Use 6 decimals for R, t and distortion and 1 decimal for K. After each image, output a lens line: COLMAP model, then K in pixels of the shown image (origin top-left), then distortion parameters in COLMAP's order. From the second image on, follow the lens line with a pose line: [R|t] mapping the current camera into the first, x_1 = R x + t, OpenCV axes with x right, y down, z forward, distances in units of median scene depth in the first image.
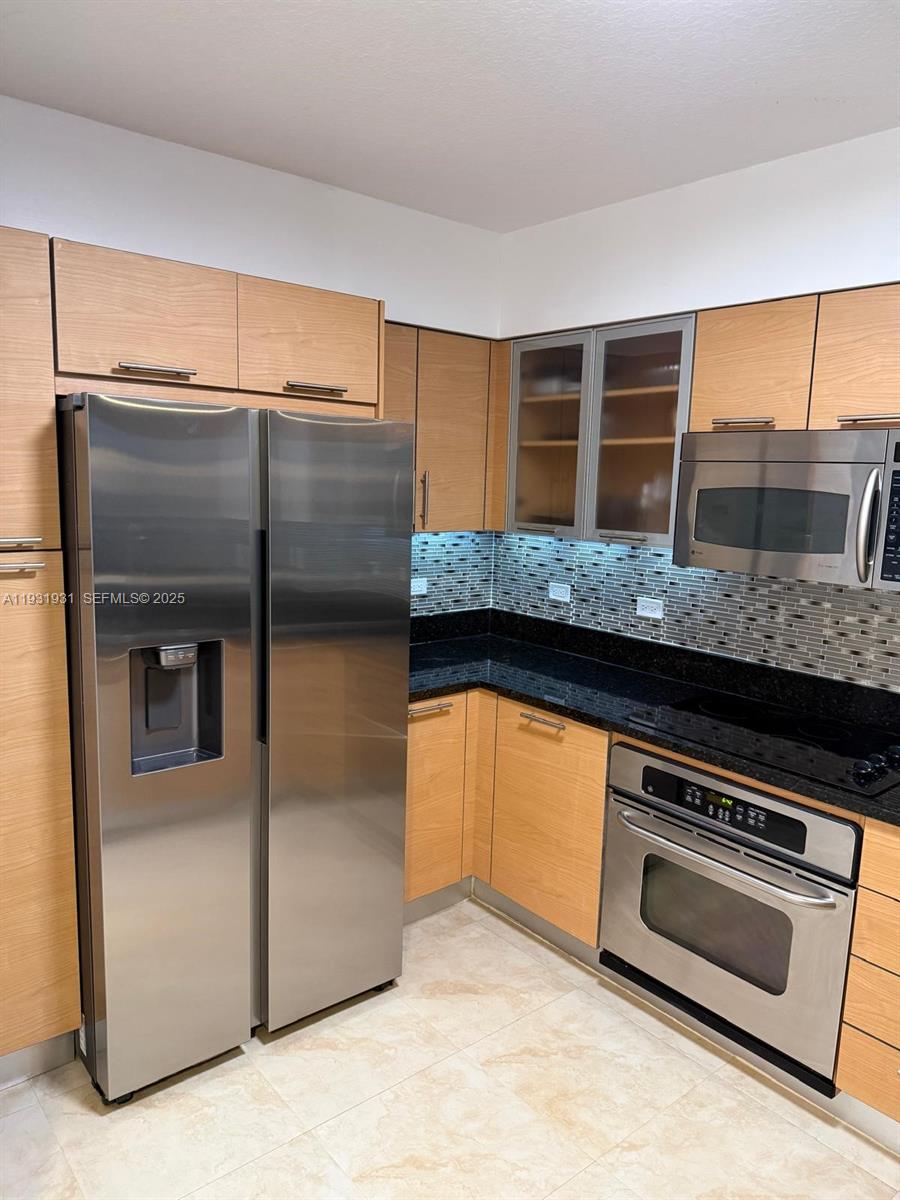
lens RADIAL K [[843.6, 0, 449.3], [0, 843.6, 622.7], [0, 0, 1]] dist [0.055364, -0.088848]
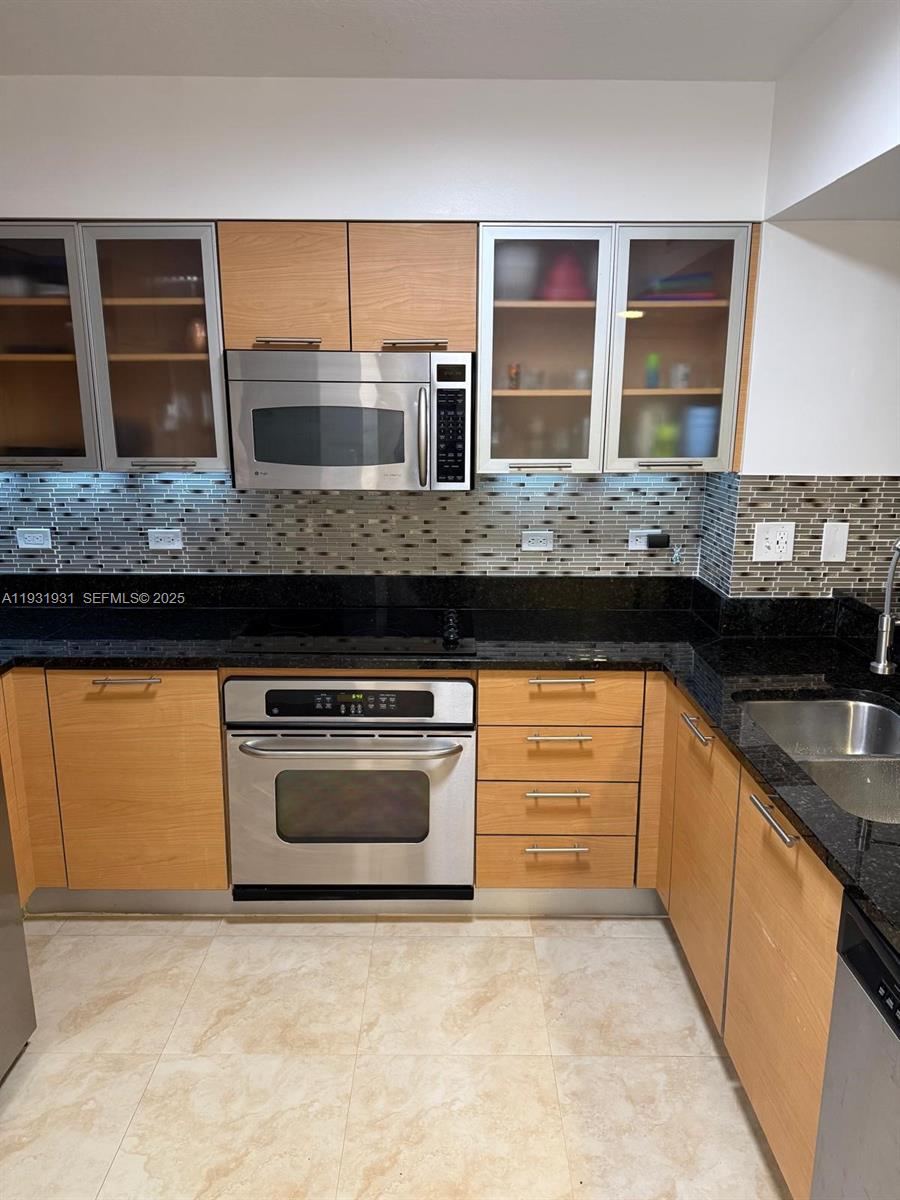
lens RADIAL K [[830.8, 0, 450.7], [0, 830.8, 622.7], [0, 0, 1]] dist [0.071124, -0.112247]
pose [[0.628183, -0.214204, 0.748000, -0.334521], [0.149729, 0.976669, 0.153943, -0.027137], [-0.763523, 0.015293, 0.645599, 0.182206]]
